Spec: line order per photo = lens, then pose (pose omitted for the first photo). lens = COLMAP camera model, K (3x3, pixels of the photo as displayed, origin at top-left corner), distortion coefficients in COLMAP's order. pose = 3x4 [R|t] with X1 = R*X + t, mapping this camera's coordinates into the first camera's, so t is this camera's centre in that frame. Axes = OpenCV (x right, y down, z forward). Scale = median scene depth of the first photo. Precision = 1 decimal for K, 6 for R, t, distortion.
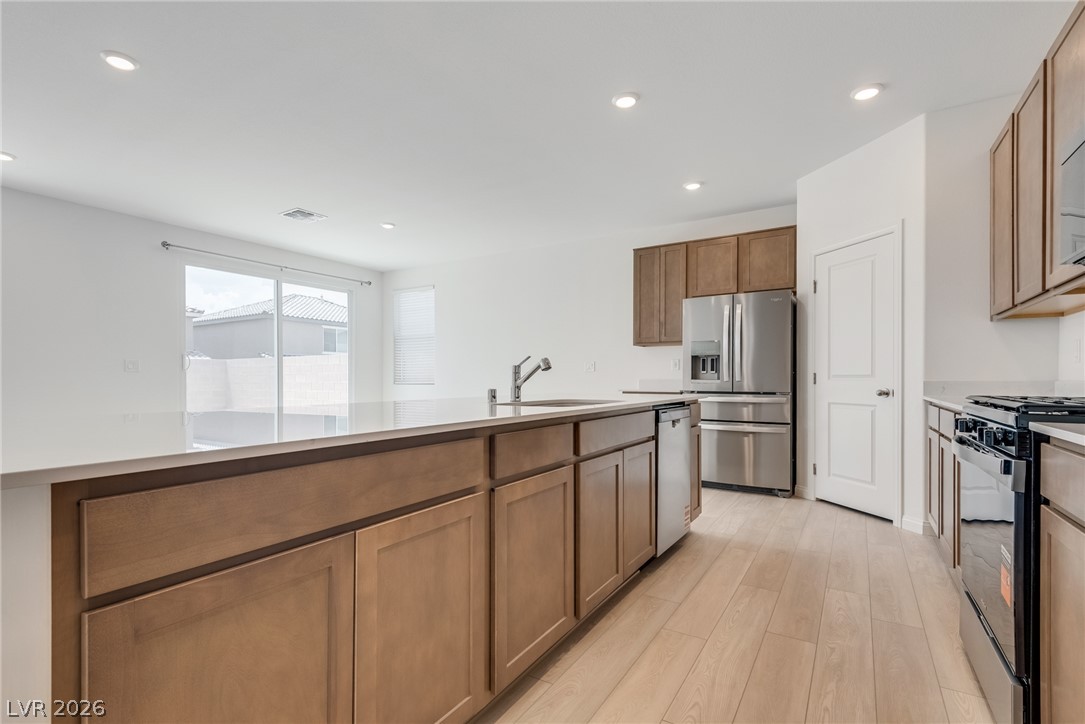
lens RADIAL K [[510.0, 0, 517.2], [0, 510.0, 381.0], [0, 0, 1]] dist [-0.000338, -0.000445]
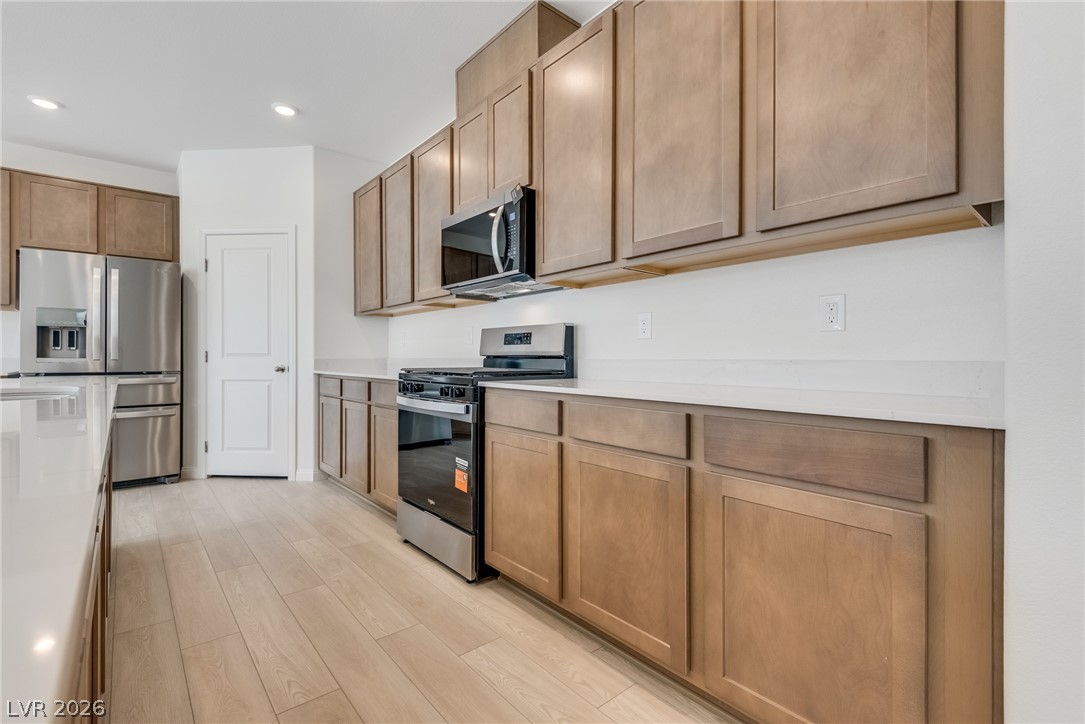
lens RADIAL K [[496.2, 0, 537.2], [0, 496.2, 356.9], [0, 0, 1]] dist [-0.002465, -0.001169]
pose [[0.280131, 0.001139, 0.959961, -0.166097], [0.003788, 0.999990, -0.002292, 0.000349], [-0.959954, 0.004279, 0.280124, 0.097360]]
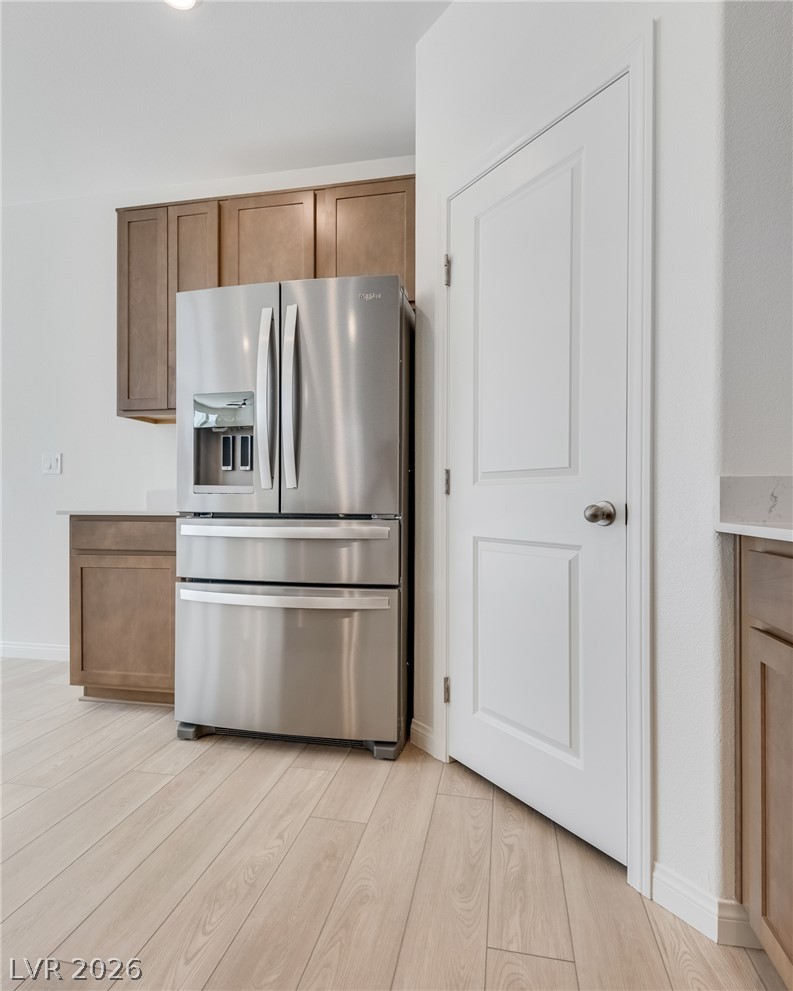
lens RADIAL K [[562.7, 0, 394.6], [0, 562.7, 499.4], [0, 0, 1]] dist [0.022647, 0.000070]
pose [[0.923591, 0.005206, 0.383343, 0.347004], [-0.002560, 0.999969, -0.007412, 0.013470], [-0.383370, 0.005864, 0.923576, 0.555958]]
